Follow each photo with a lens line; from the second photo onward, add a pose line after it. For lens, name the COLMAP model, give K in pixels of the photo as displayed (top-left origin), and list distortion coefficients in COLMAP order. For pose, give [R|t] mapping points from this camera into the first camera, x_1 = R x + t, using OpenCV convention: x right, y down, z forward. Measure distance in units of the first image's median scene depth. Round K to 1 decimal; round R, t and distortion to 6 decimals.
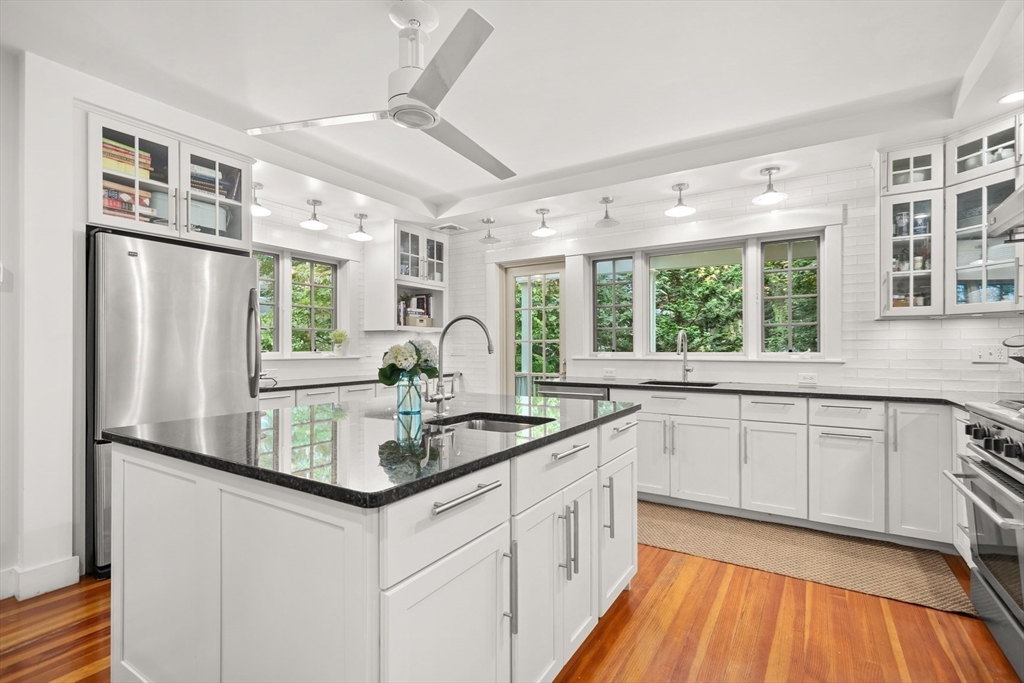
lens RADIAL K [[473.4, 0, 511.9], [0, 473.4, 346.1], [0, 0, 1]] dist [0.004234, 0.000481]
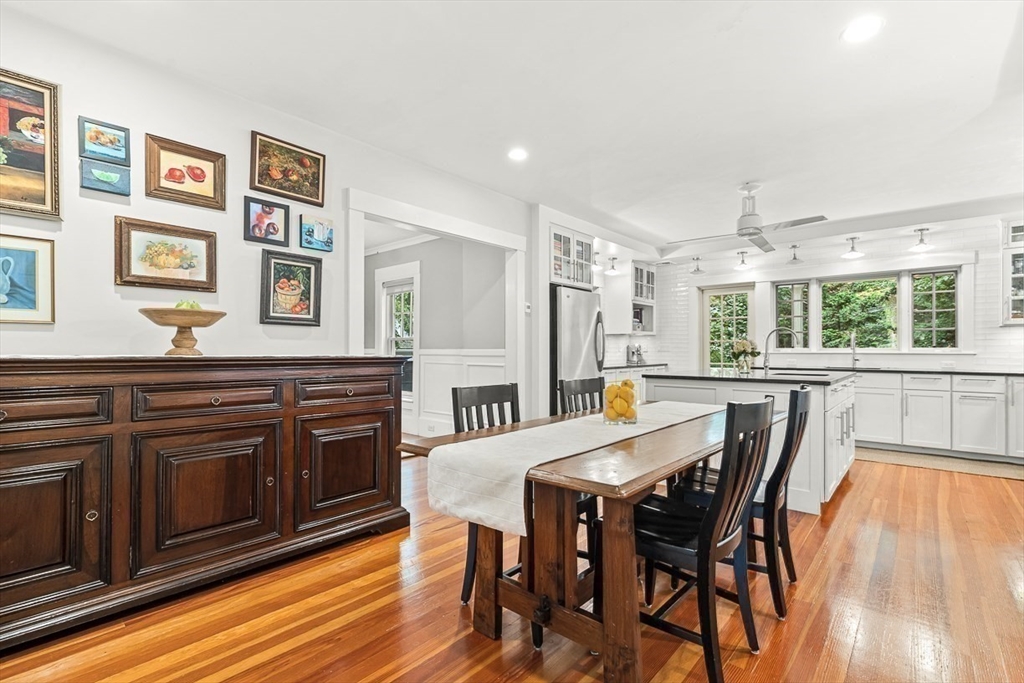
lens RADIAL K [[473.4, 0, 509.2], [0, 473.4, 347.8], [0, 0, 1]] dist [0.004234, 0.000481]
pose [[0.988063, 0.001145, -0.154047, -0.539897], [-0.001237, 0.999999, -0.000498, 0.016718], [0.154047, 0.000683, 0.988063, -0.731247]]
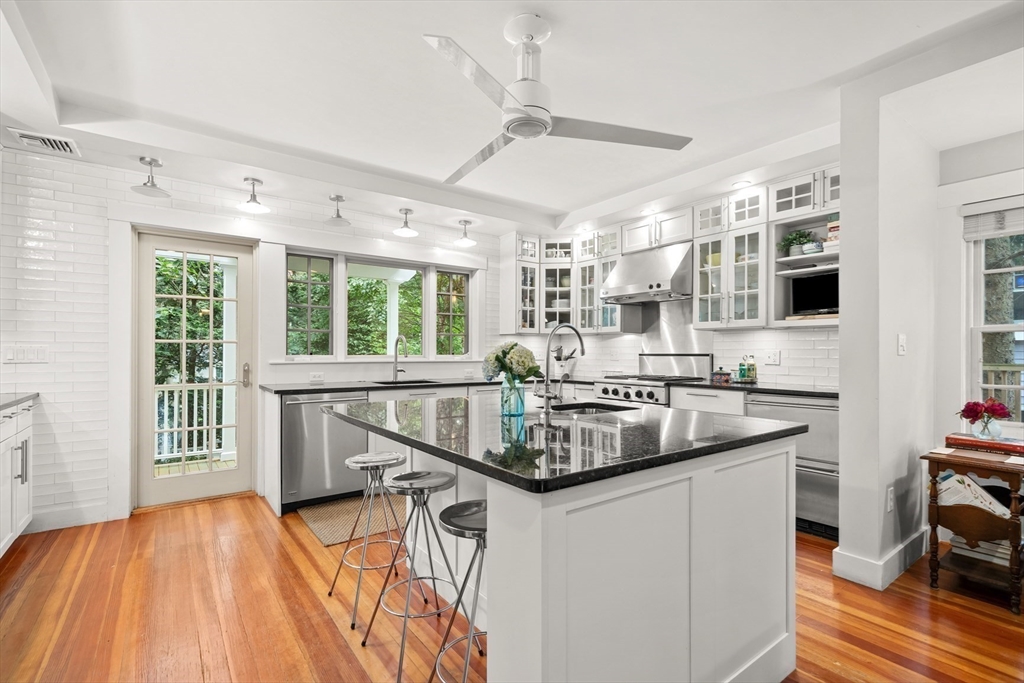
lens RADIAL K [[473.4, 0, 508.8], [0, 473.4, 347.0], [0, 0, 1]] dist [0.004234, 0.000481]
pose [[0.364108, 0.018116, 0.931181, -0.666223], [-0.003728, 0.999831, -0.017993, 0.014298], [-0.931349, 0.003080, 0.364114, 0.375847]]
